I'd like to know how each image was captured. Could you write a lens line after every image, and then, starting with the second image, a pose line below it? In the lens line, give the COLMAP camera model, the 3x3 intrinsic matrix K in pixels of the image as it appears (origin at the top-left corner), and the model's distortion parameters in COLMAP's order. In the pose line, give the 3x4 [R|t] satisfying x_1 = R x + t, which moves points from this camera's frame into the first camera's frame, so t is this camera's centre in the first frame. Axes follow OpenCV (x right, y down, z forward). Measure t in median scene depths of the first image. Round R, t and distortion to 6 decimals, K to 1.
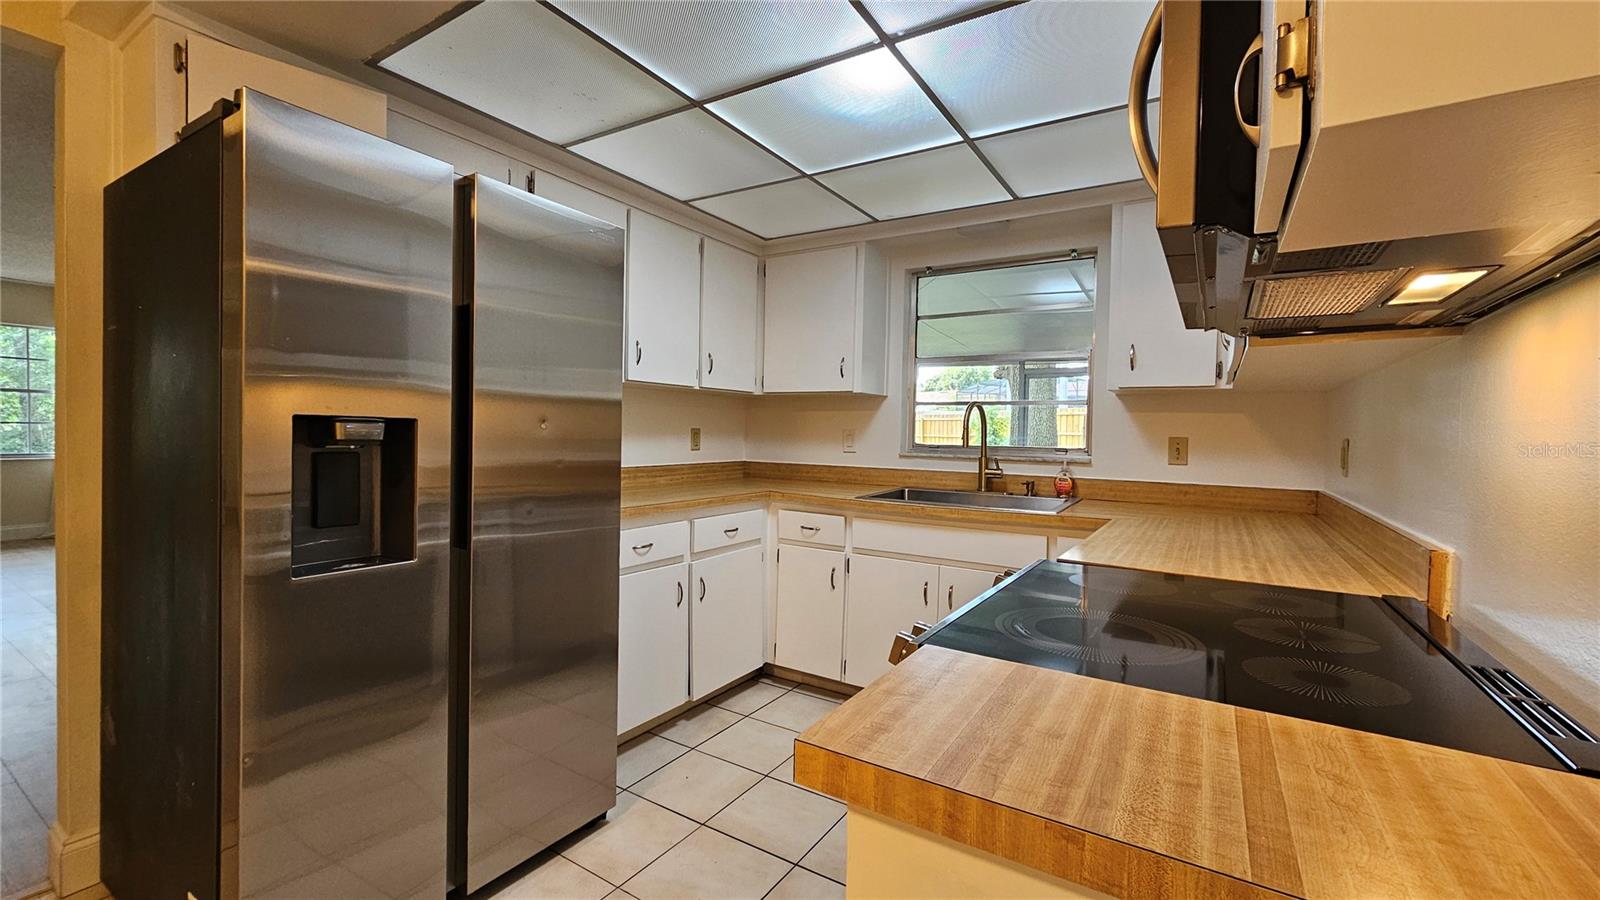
lens RADIAL K [[655.3, 0, 802.7], [0, 655.3, 446.8], [0, 0, 1]] dist [-0.000640, 0.000561]
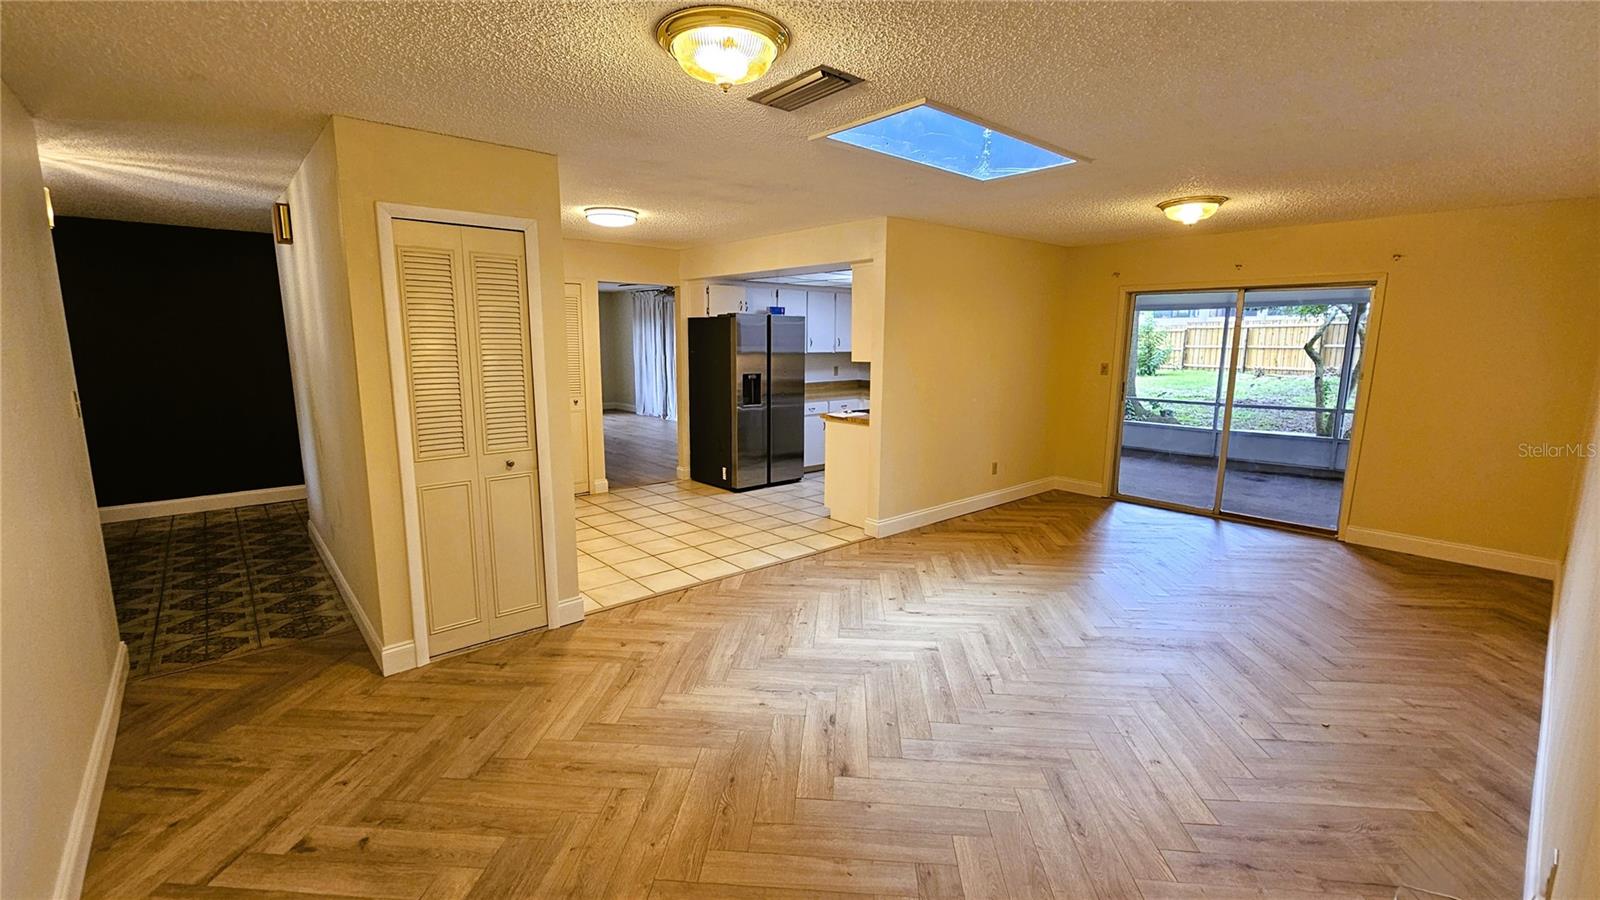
lens RADIAL K [[673.4, 0, 803.0], [0, 673.4, 444.8], [0, 0, 1]] dist [-0.001788, 0.000293]
pose [[0.960059, 0.029982, -0.278186, 0.491238], [0.006739, 0.991476, 0.130115, -0.077122], [0.279716, -0.126793, 0.951674, -1.673048]]
